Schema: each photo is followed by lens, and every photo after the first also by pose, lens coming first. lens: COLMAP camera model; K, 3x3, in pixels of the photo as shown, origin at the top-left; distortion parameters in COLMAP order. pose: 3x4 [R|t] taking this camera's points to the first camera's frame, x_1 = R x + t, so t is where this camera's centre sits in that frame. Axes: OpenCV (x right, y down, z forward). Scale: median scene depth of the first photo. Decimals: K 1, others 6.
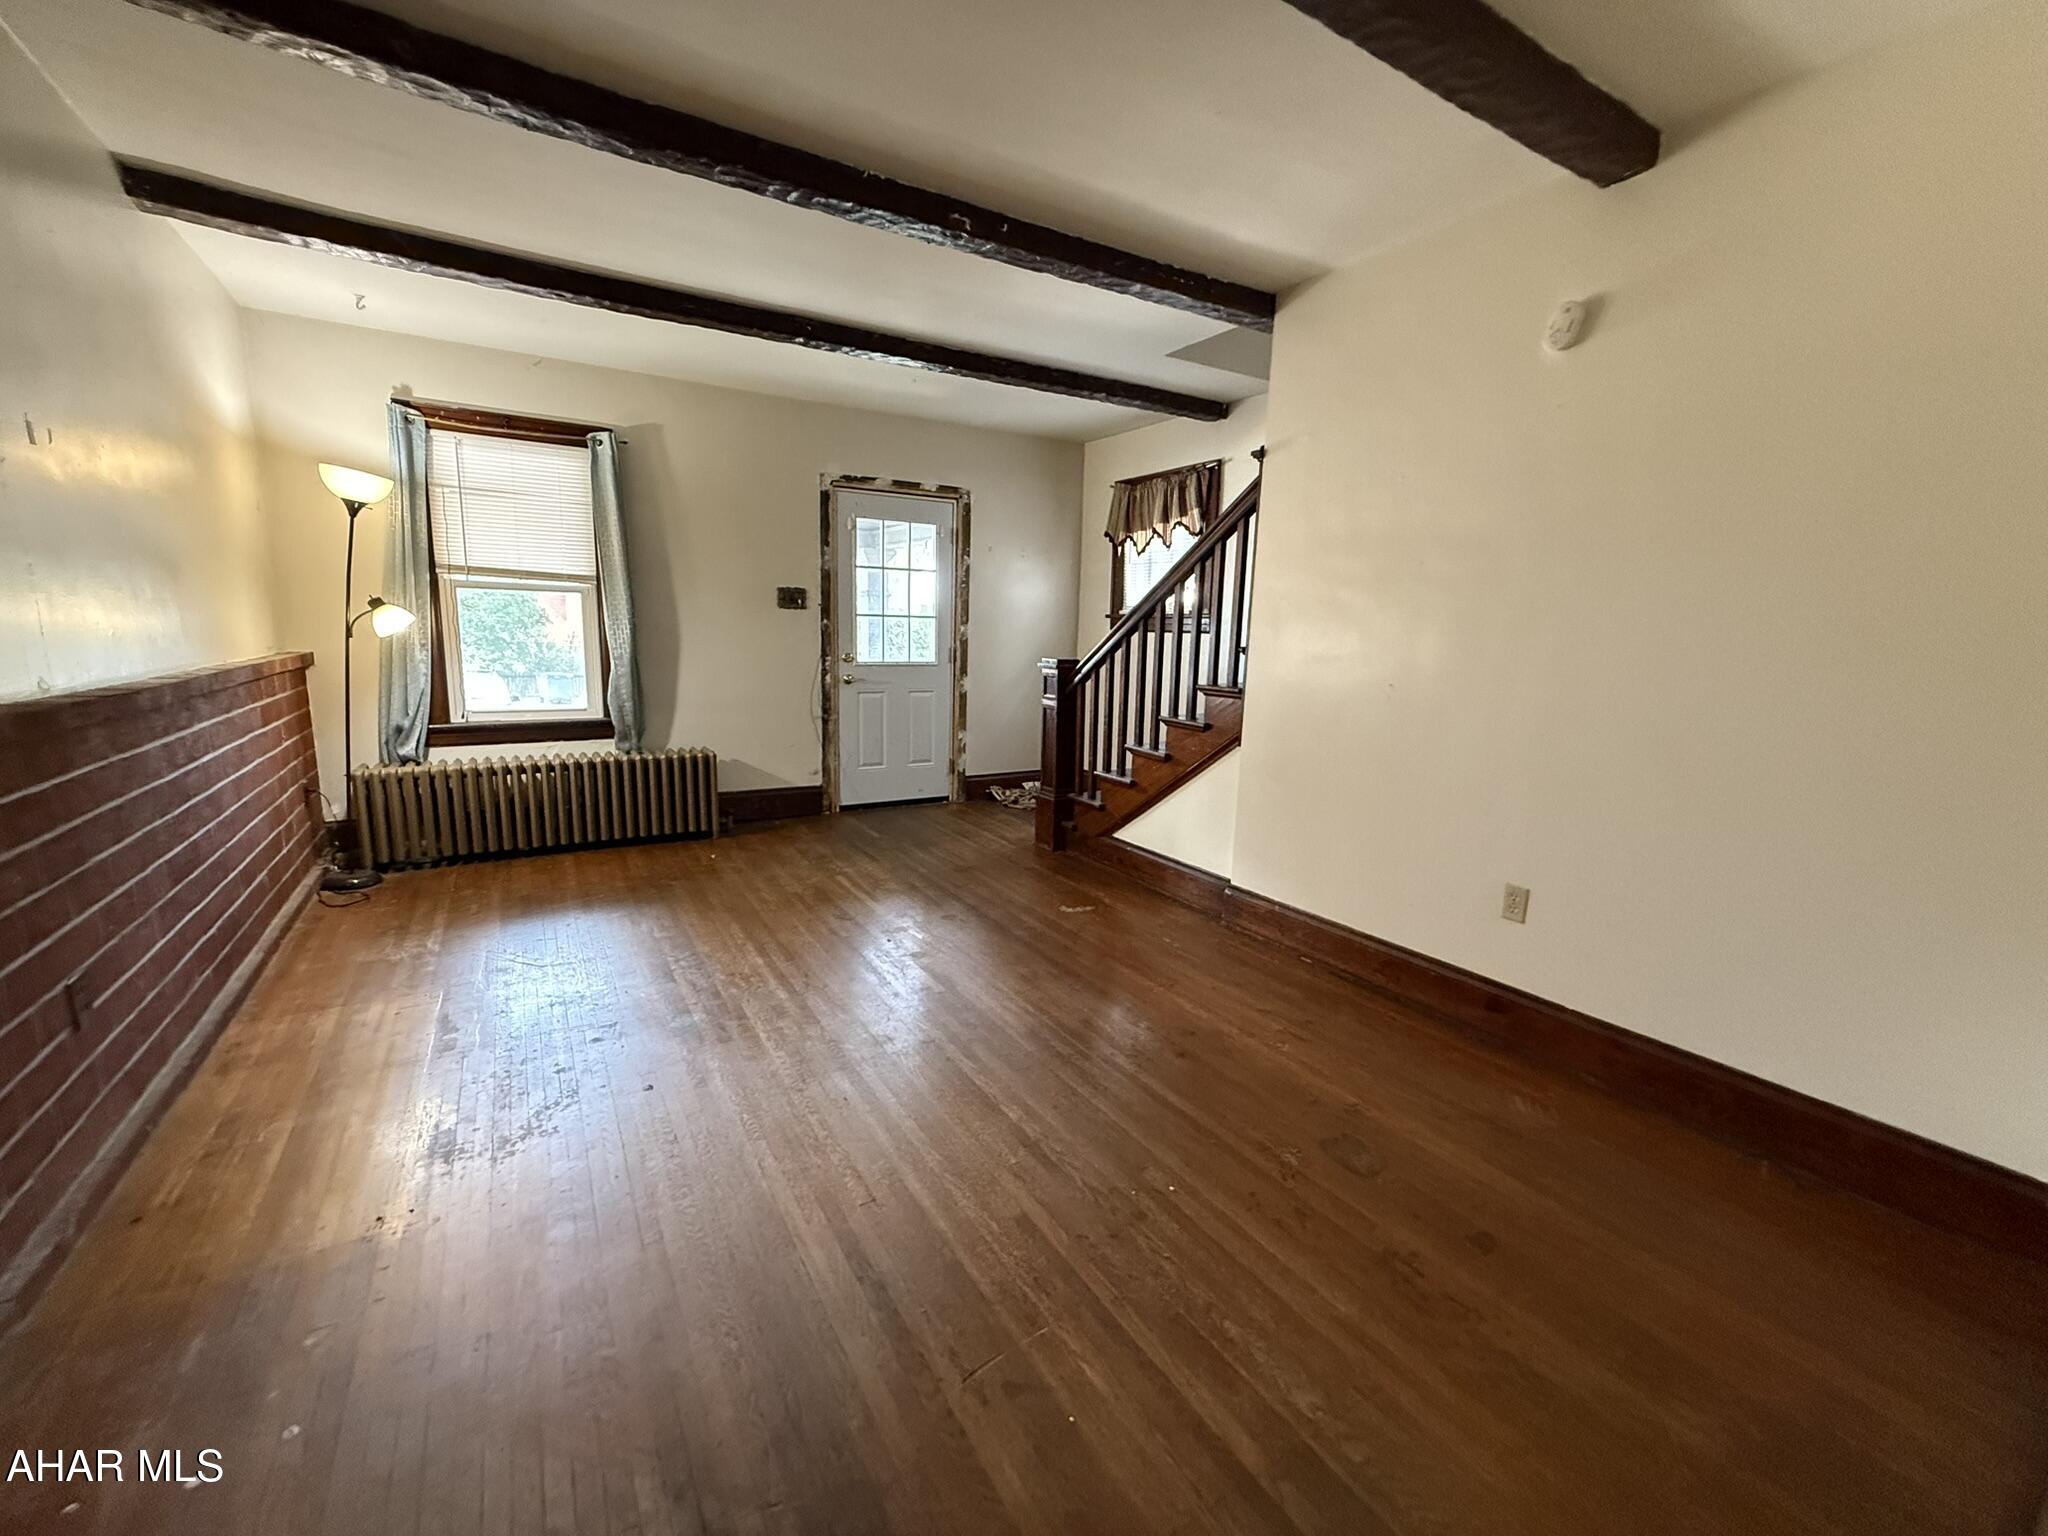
lens RADIAL K [[819.4, 0, 1013.3], [0, 819.4, 762.0], [0, 0, 1]] dist [0.000855, -0.000441]
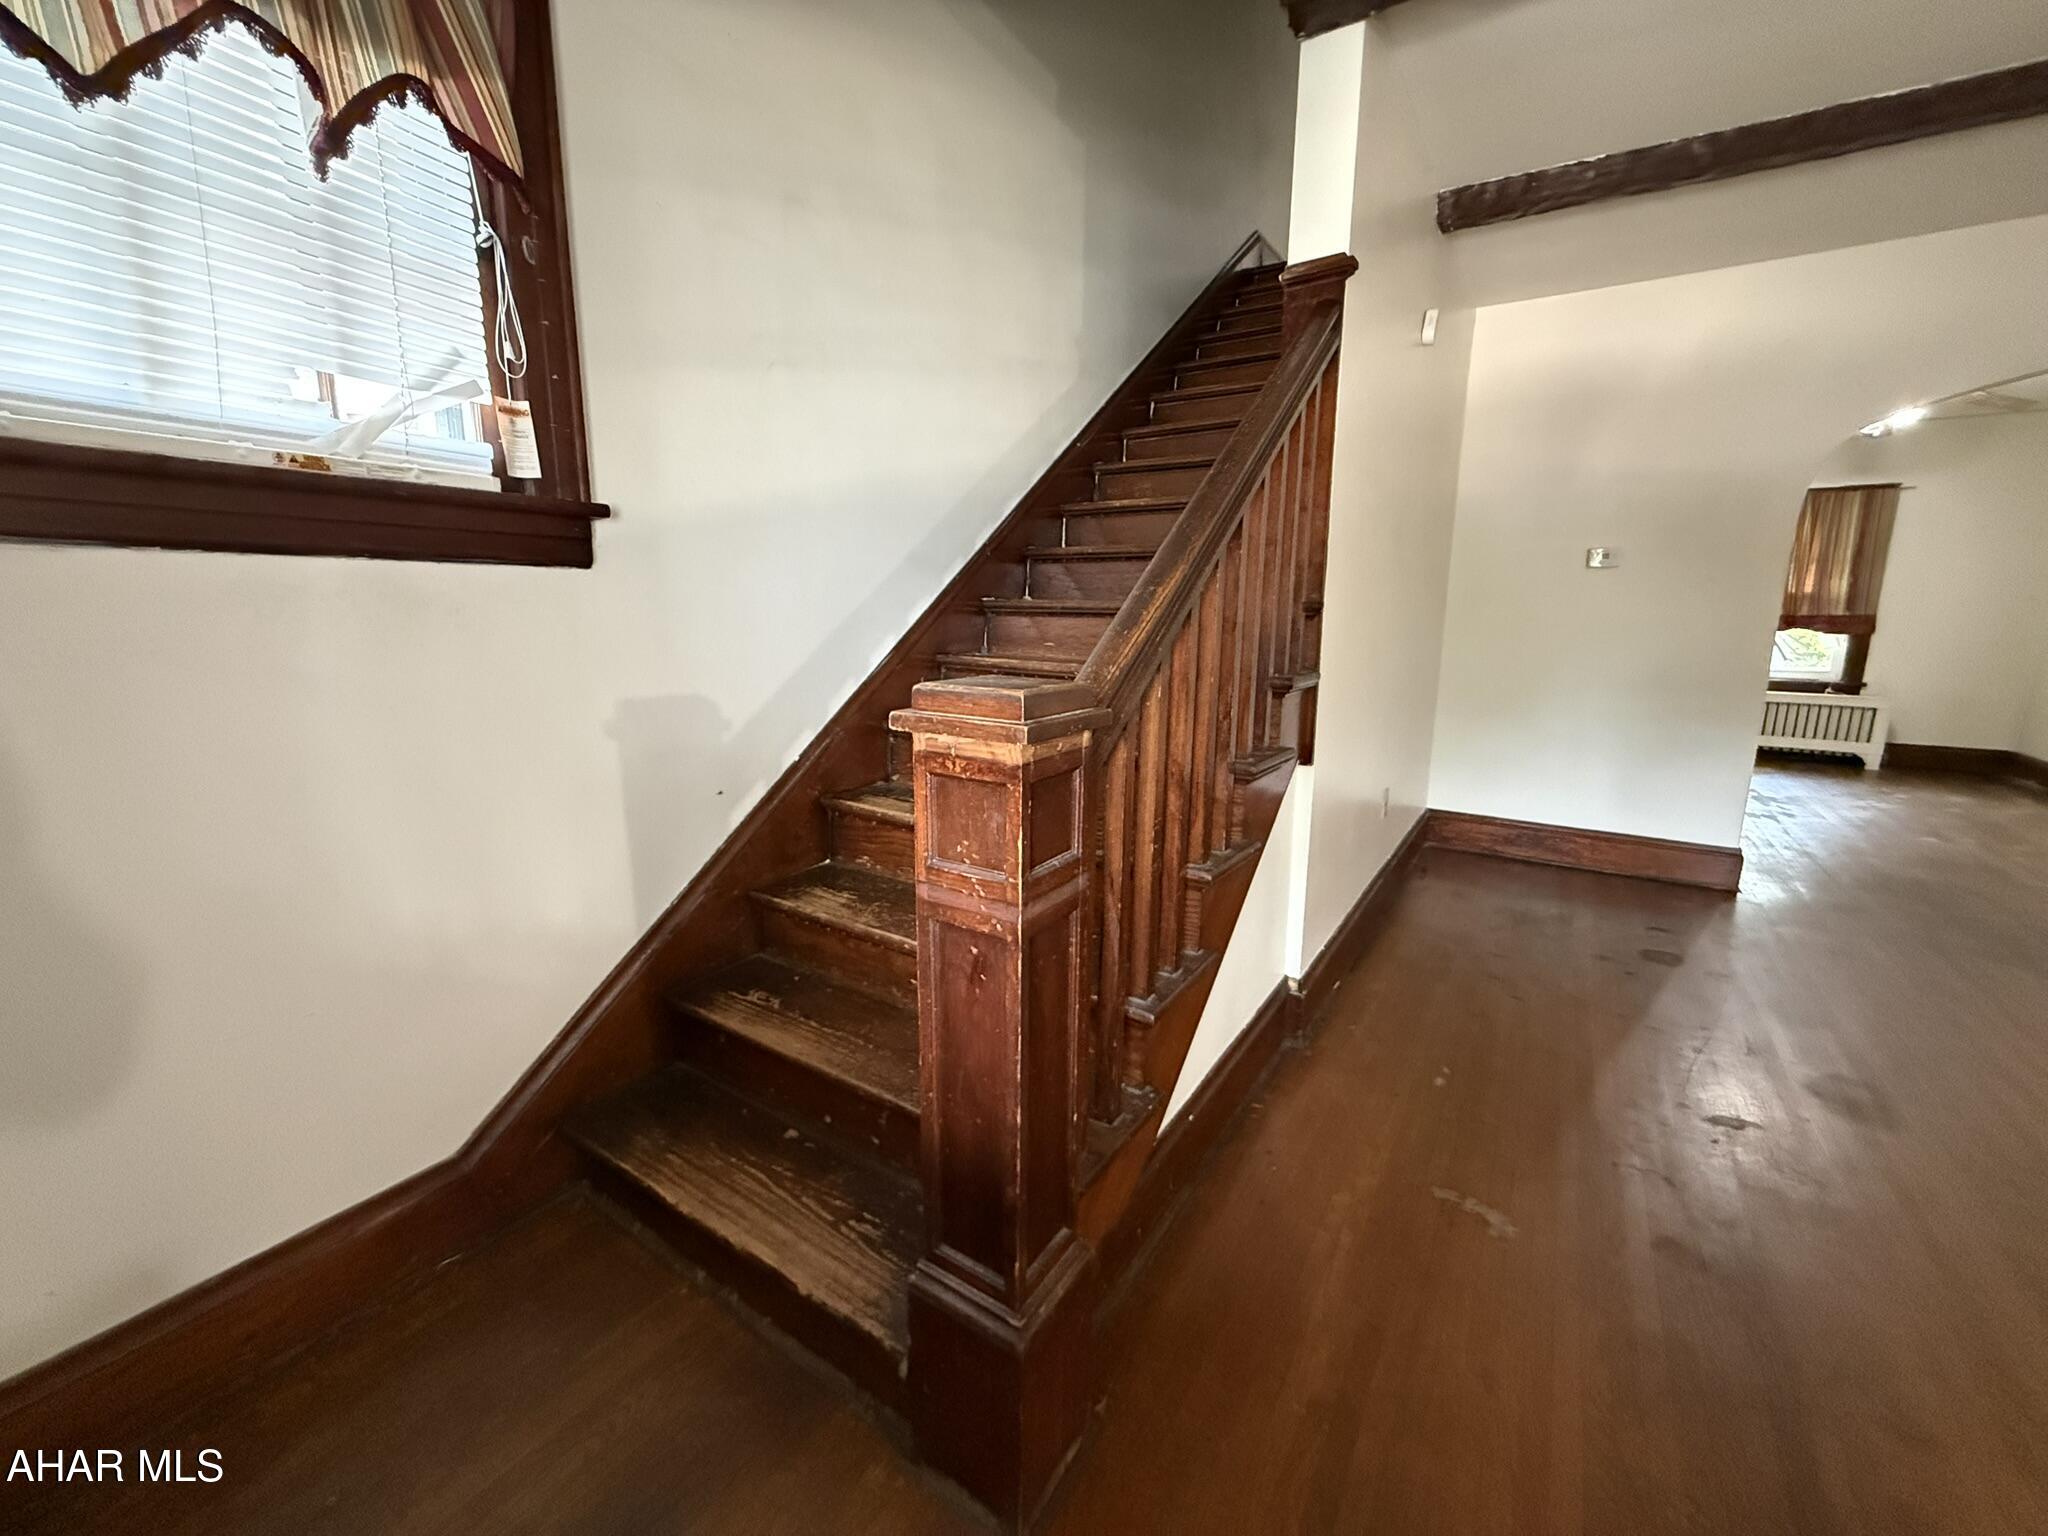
lens RADIAL K [[819.4, 0, 1020.1], [0, 819.4, 766.1], [0, 0, 1]] dist [0.000855, -0.000441]
pose [[-0.428305, -0.192569, 0.882877, -0.147256], [0.132443, 0.953100, 0.272137, -0.182703], [-0.893876, 0.233489, -0.382713, 1.219399]]
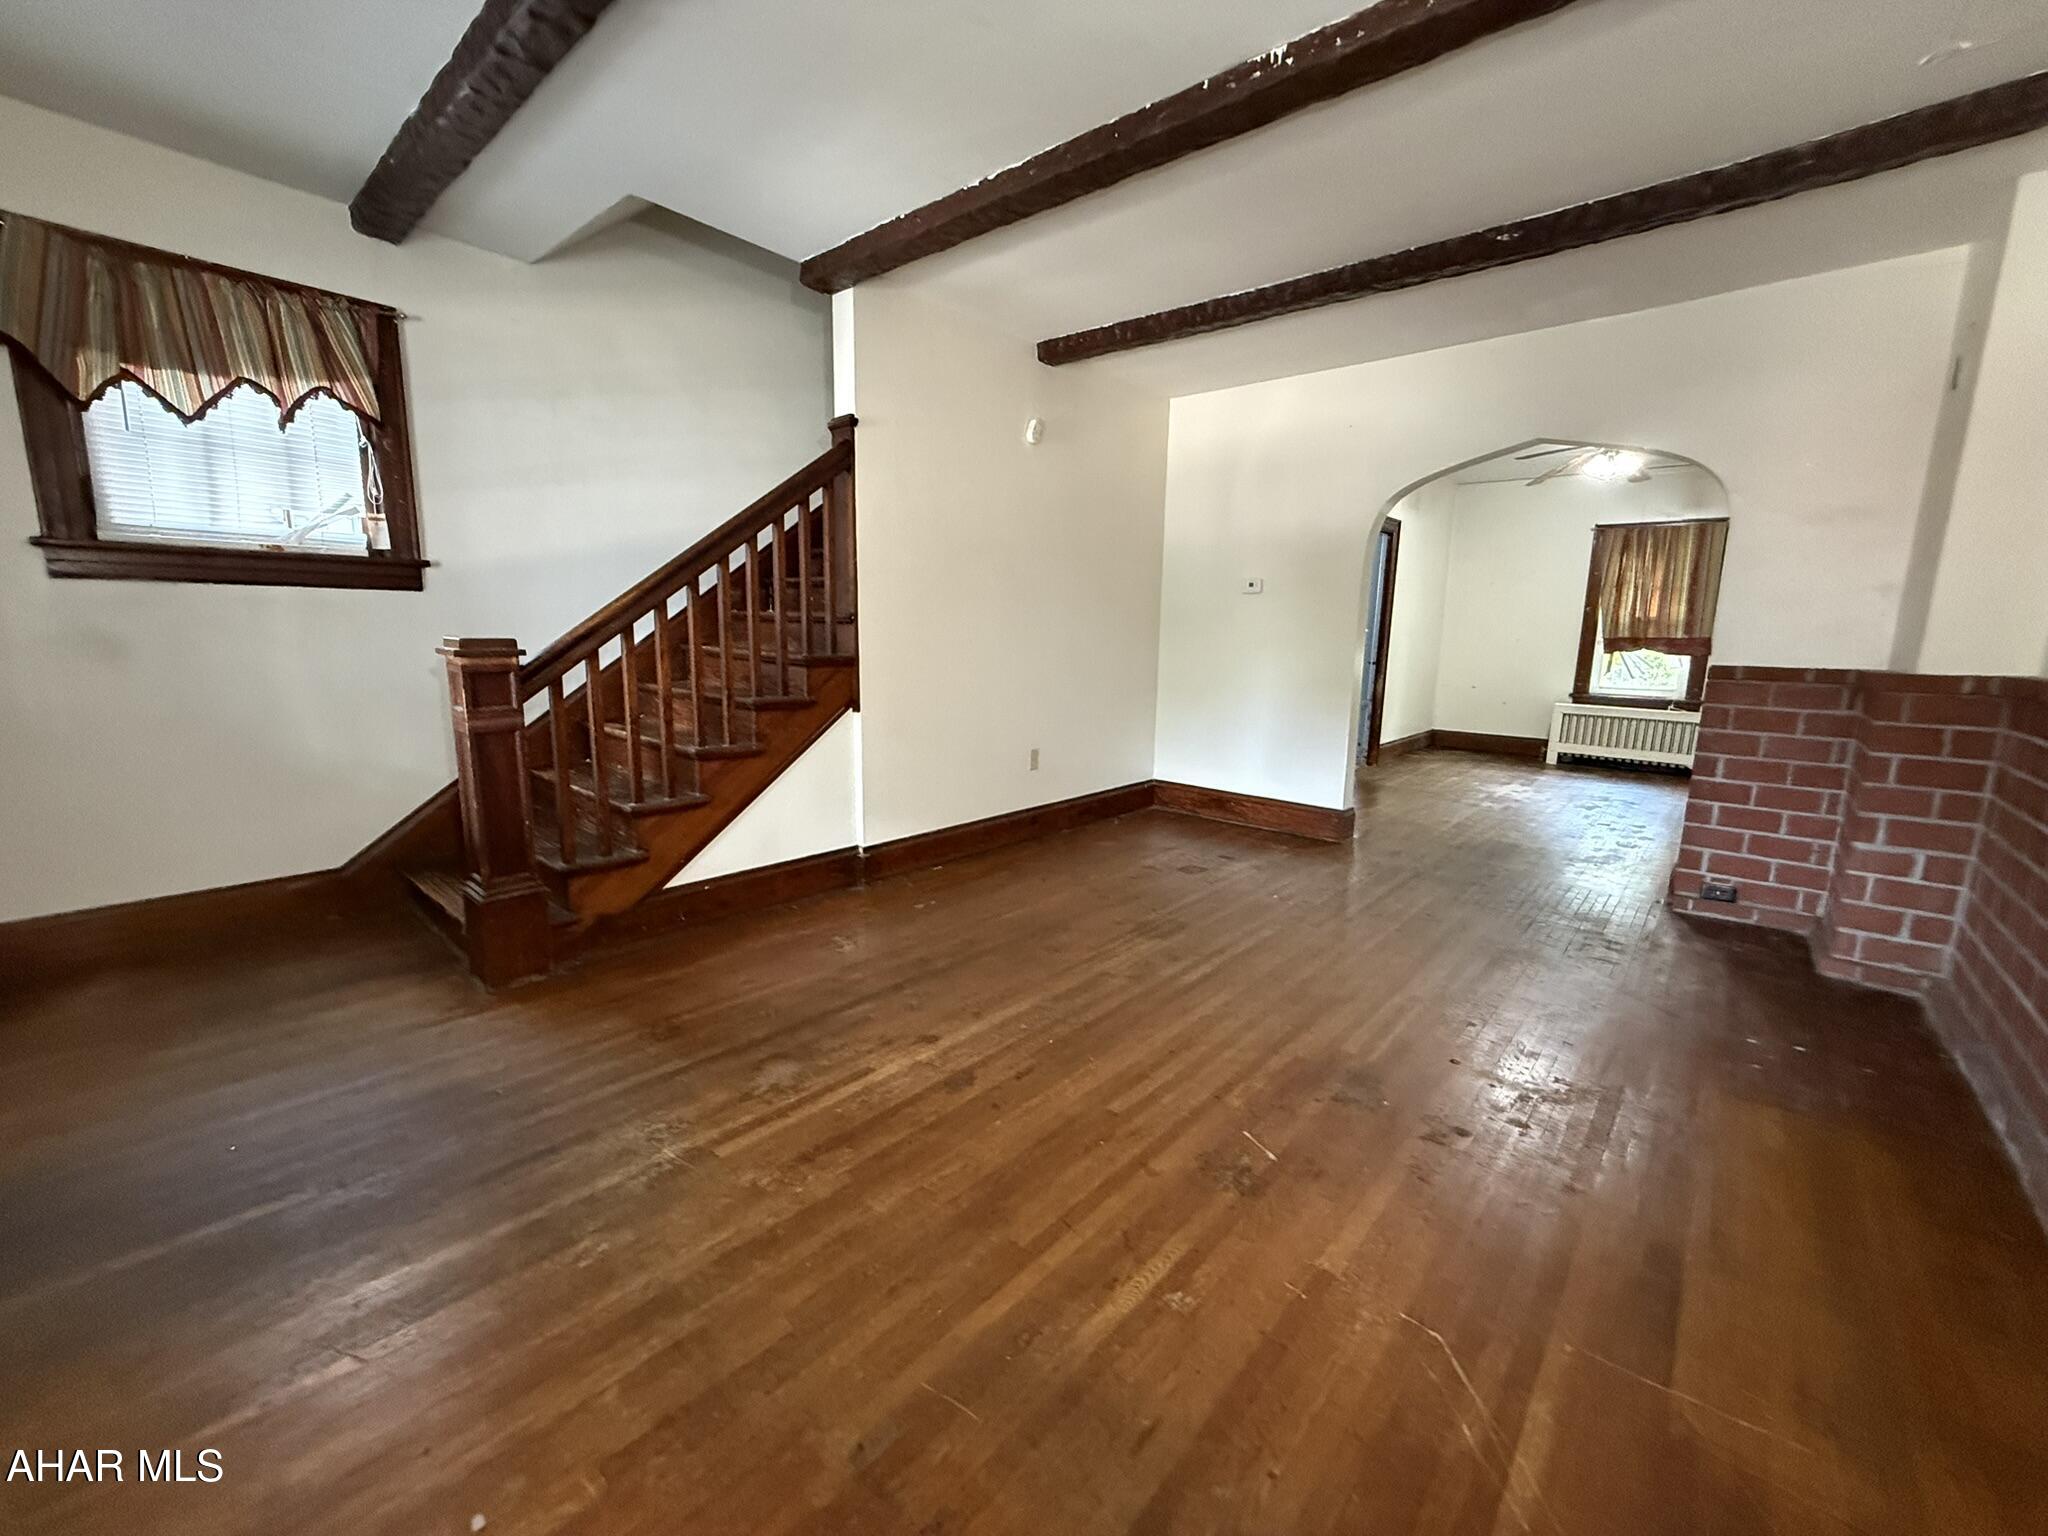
lens RADIAL K [[819.4, 0, 1018.1], [0, 819.4, 763.6], [0, 0, 1]] dist [0.000855, -0.000441]
pose [[-0.296523, -0.183467, 0.937237, -0.634459], [0.130642, 0.964356, 0.230108, -0.140482], [-0.946048, 0.190675, -0.261986, 0.929103]]
